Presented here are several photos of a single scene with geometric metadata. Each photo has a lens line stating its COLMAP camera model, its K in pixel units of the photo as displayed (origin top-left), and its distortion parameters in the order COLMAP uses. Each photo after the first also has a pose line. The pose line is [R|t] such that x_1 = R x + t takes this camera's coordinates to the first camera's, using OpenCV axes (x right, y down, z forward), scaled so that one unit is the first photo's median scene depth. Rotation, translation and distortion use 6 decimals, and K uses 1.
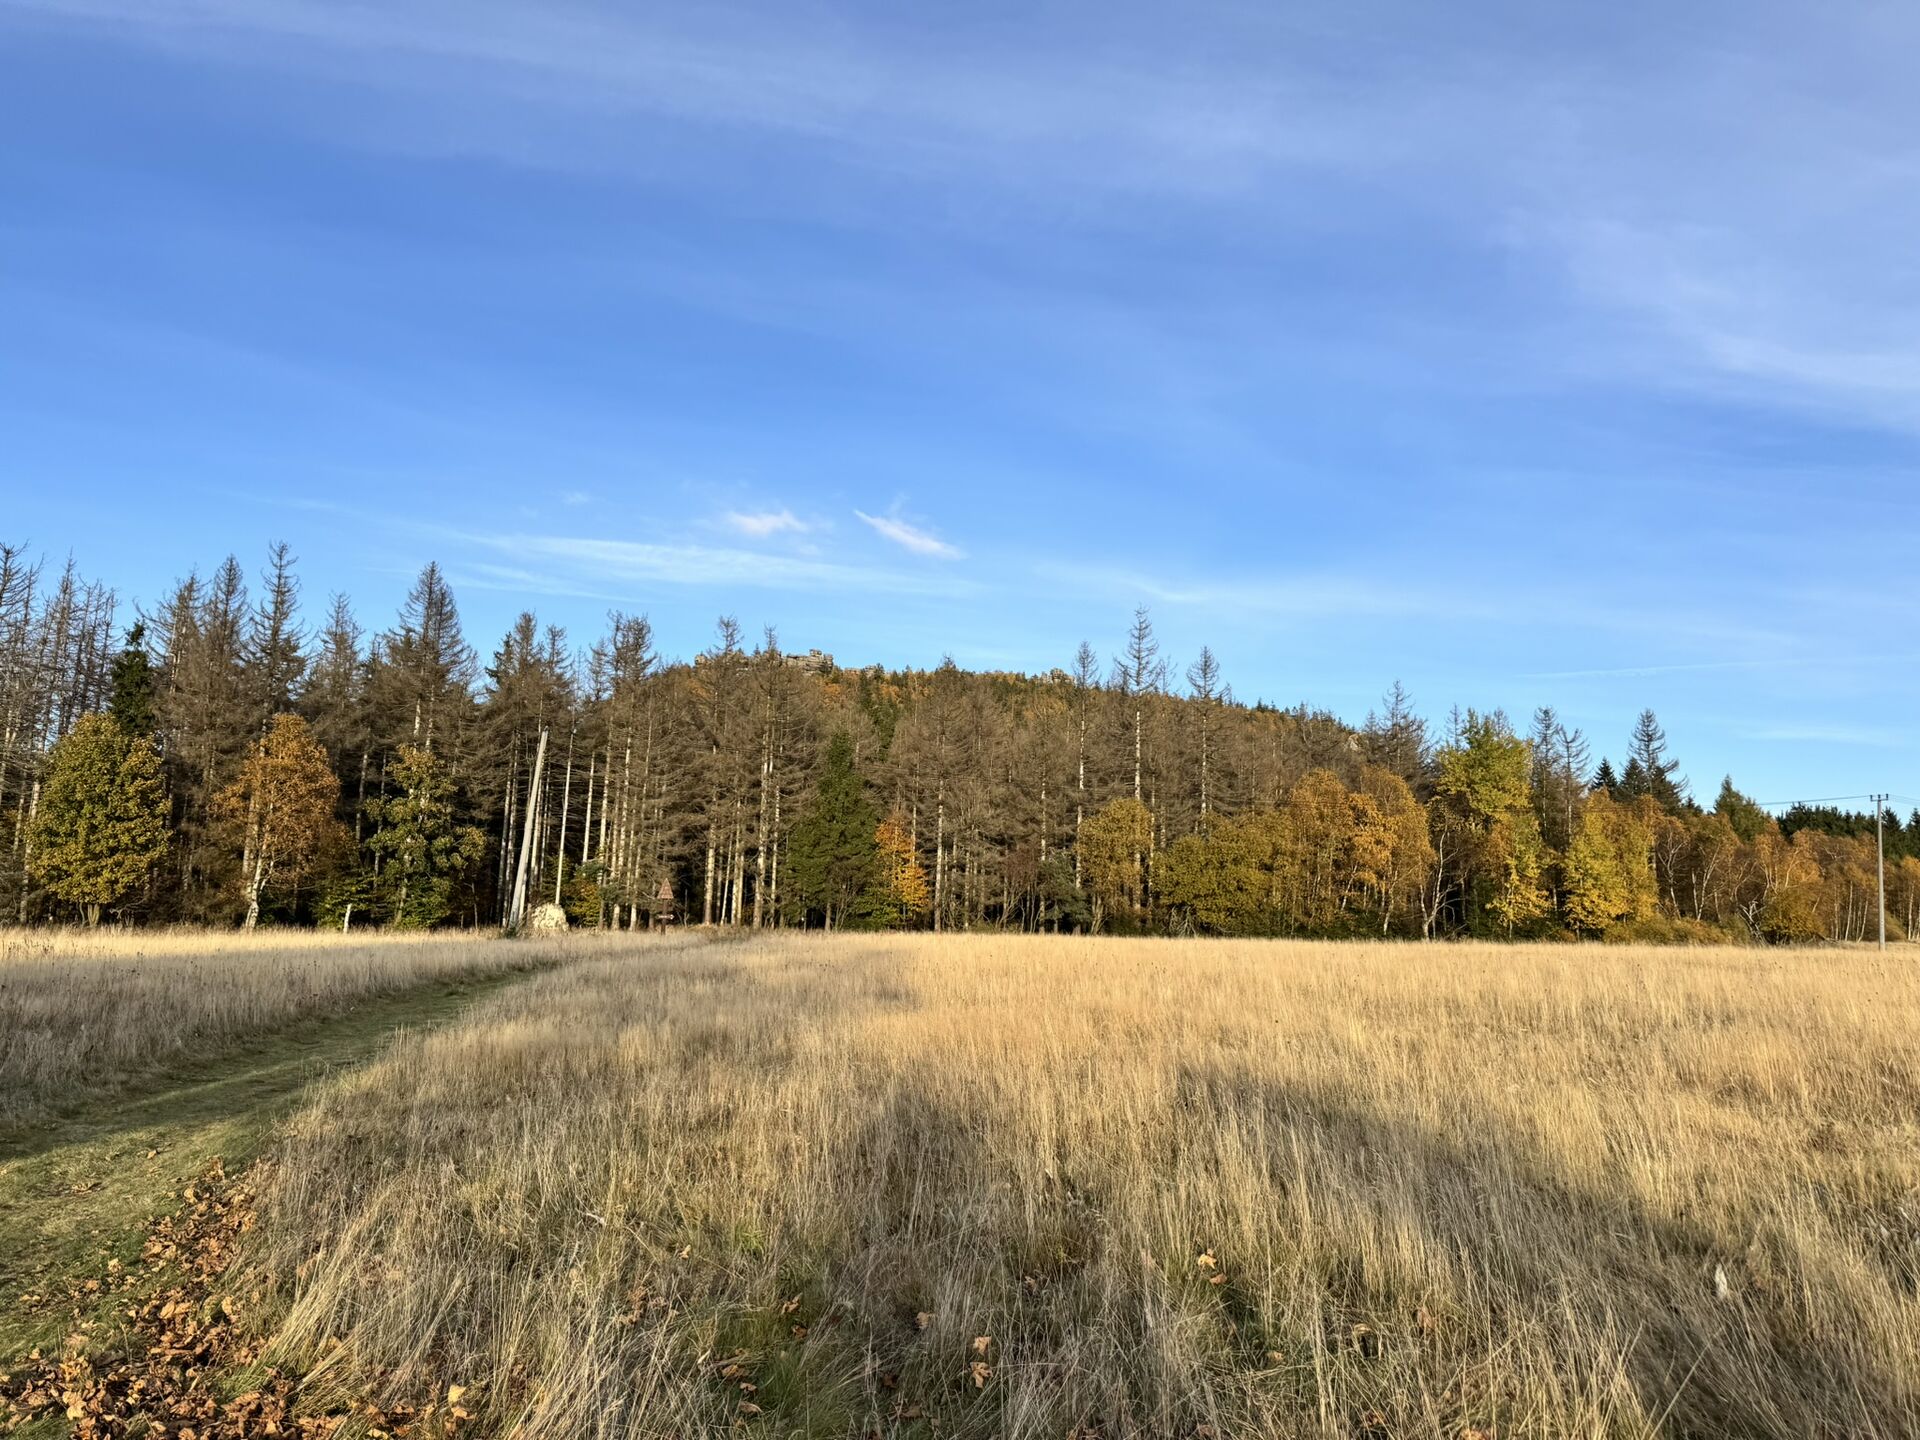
lens RADIAL K [[1351.1, 0, 989.6], [0, 1351.1, 719.3], [0, 0, 1]] dist [0.208036, -0.363167]
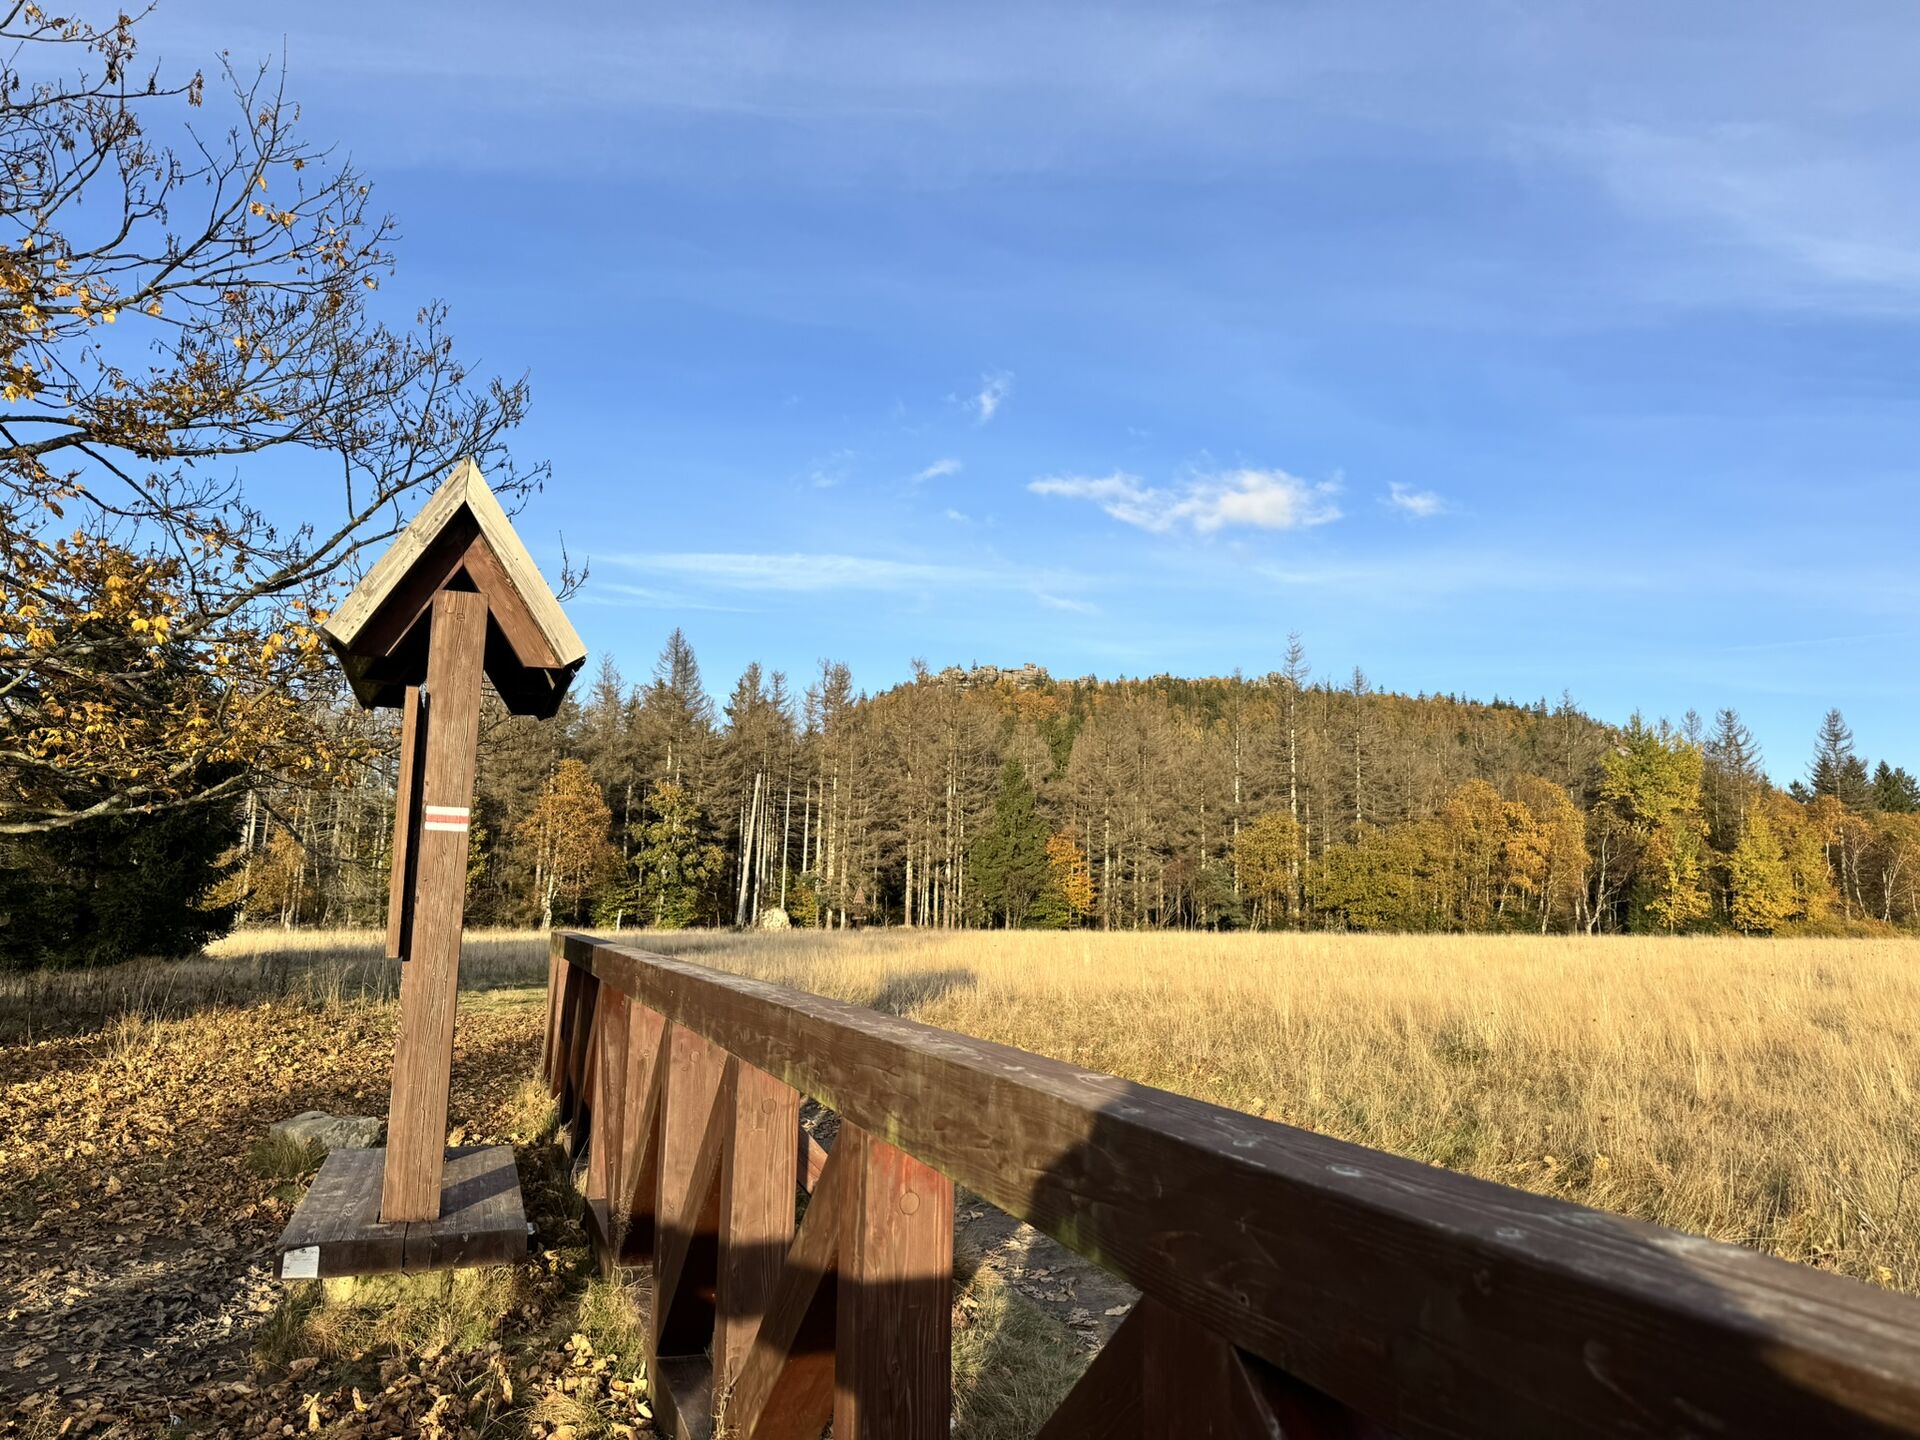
lens RADIAL K [[1351.1, 0, 989.6], [0, 1351.1, 719.3], [0, 0, 1]] dist [0.208036, -0.363167]
pose [[0.985857, -0.030002, -0.164883, 0.058882], [0.029264, 0.999548, -0.006905, -0.015487], [0.165016, 0.001982, 0.986289, -0.127537]]
